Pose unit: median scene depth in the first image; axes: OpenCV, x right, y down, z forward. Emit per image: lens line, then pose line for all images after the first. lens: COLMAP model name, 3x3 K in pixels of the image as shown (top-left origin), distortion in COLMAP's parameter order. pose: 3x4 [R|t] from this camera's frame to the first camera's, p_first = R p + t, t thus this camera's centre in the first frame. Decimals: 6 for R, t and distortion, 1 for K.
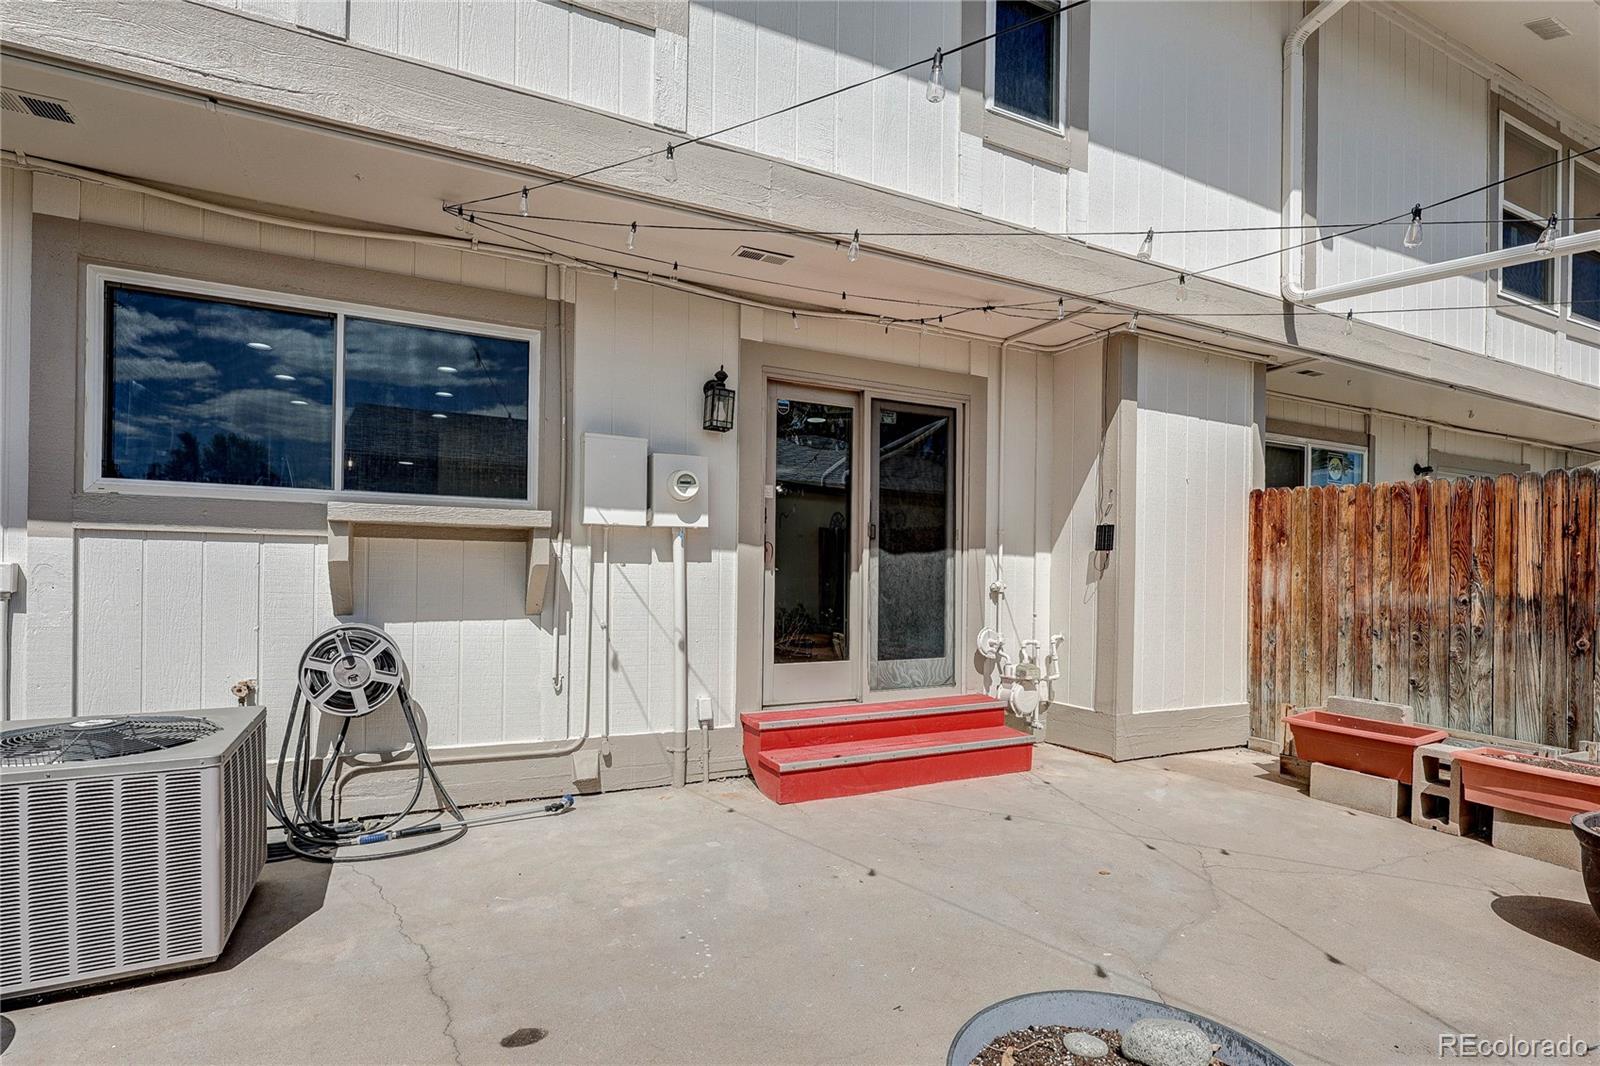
lens RADIAL K [[763.0, 0, 802.4], [0, 763.0, 577.1], [0, 0, 1]] dist [0.000075, 0.000191]
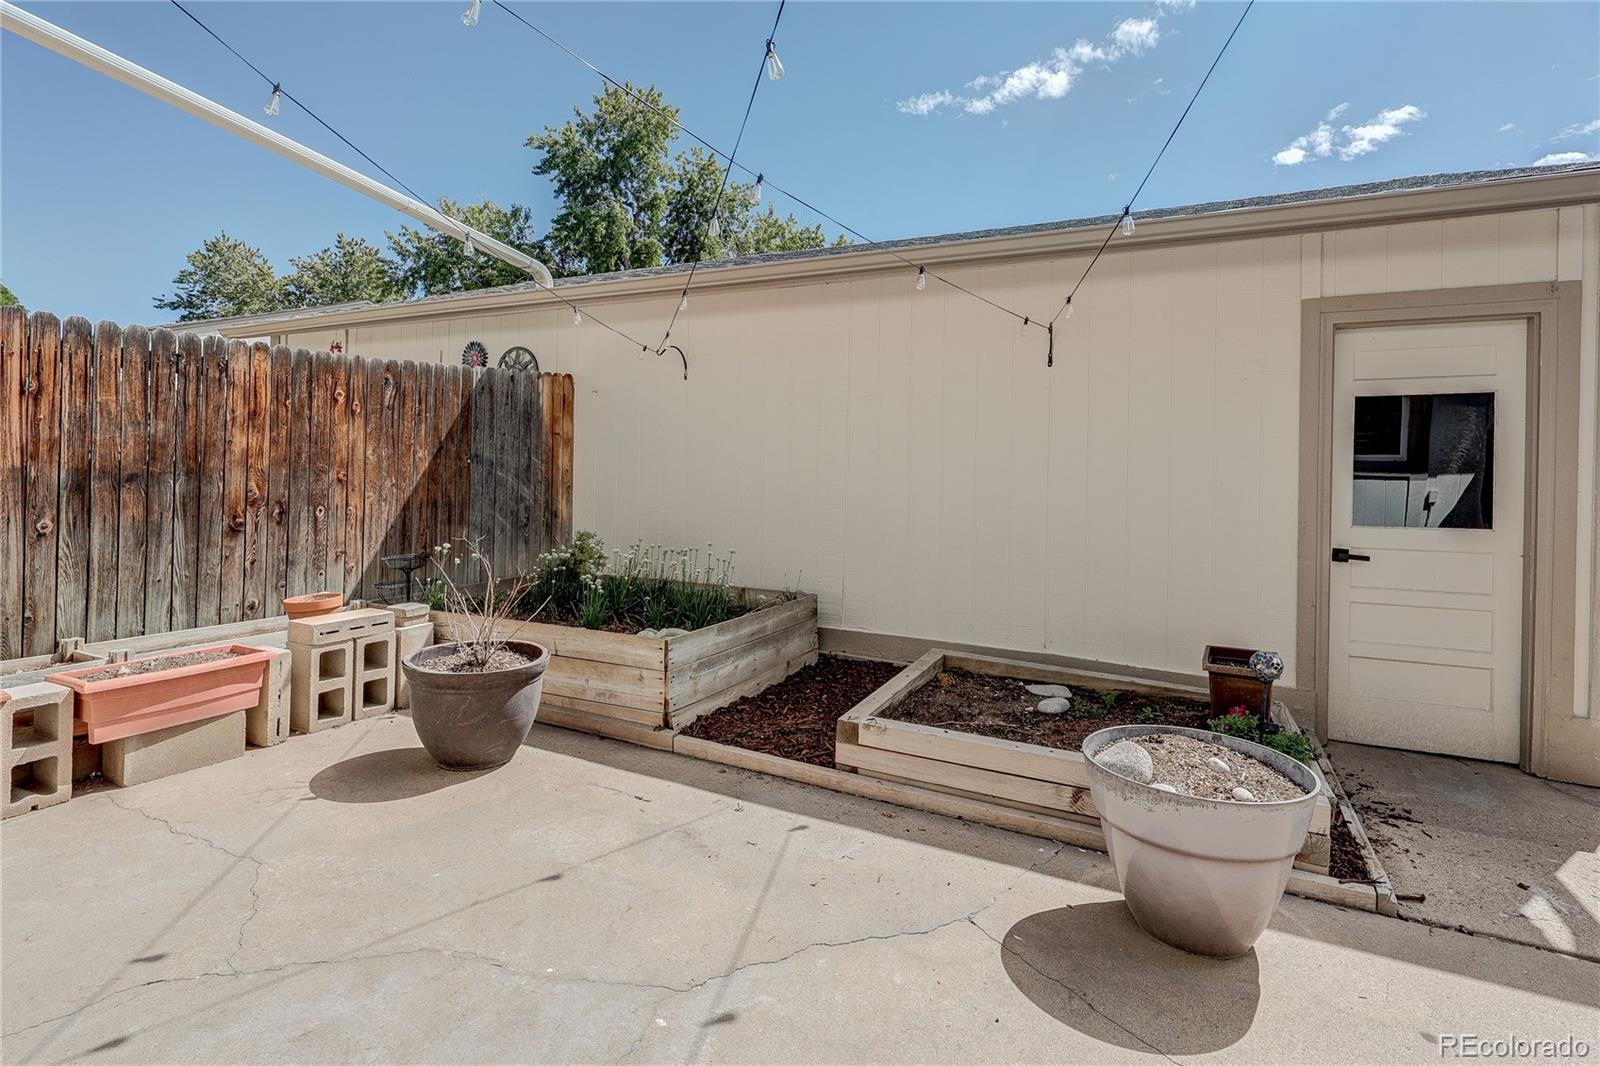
lens RADIAL K [[760.6, 0, 797.2], [0, 760.6, 470.6], [0, 0, 1]] dist [-0.001851, -0.000190]
pose [[-0.598059, -0.025435, 0.801049, -0.142674], [-0.028155, 0.999546, 0.010717, -0.005197], [-0.800958, -0.016144, -0.598503, 0.935129]]
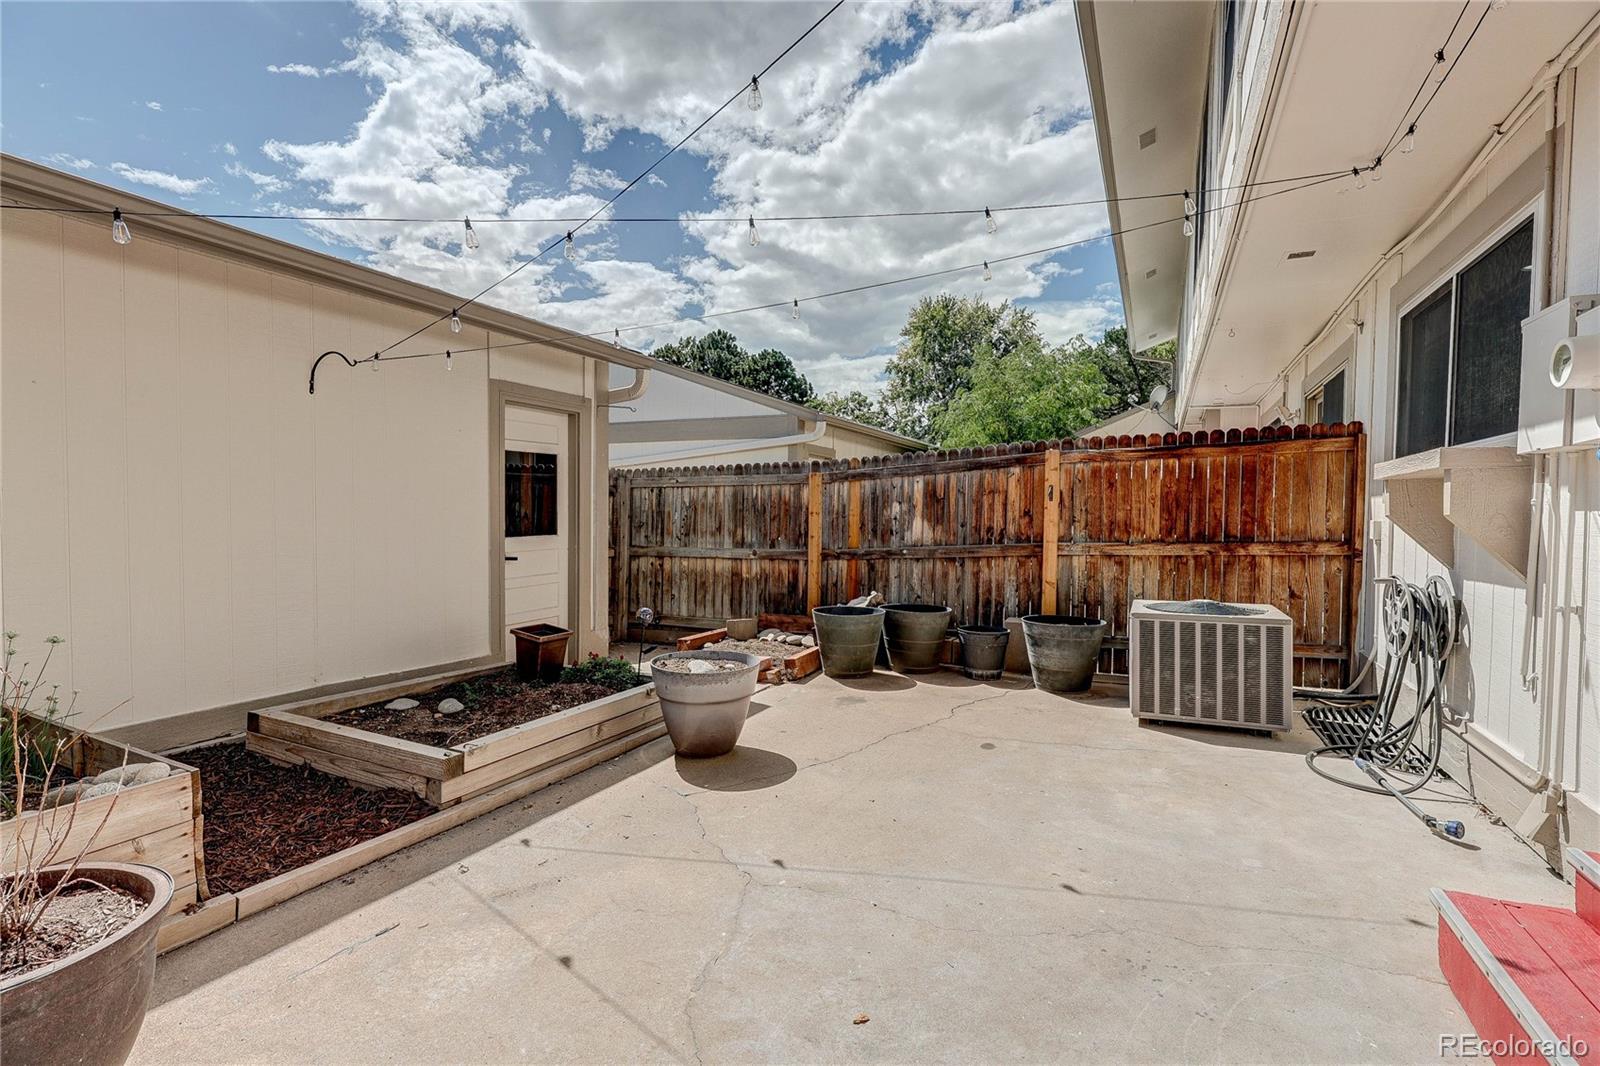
lens RADIAL K [[738.2, 0, 800.0], [0, 738.2, 533.0], [0, 0, 1]] dist [-0.000538, 0.000081]
pose [[-0.792003, -0.007636, -0.610470, 0.702664], [-0.025446, 0.999466, 0.020512, 0.003915], [0.609987, 0.031779, -0.791774, 1.266568]]
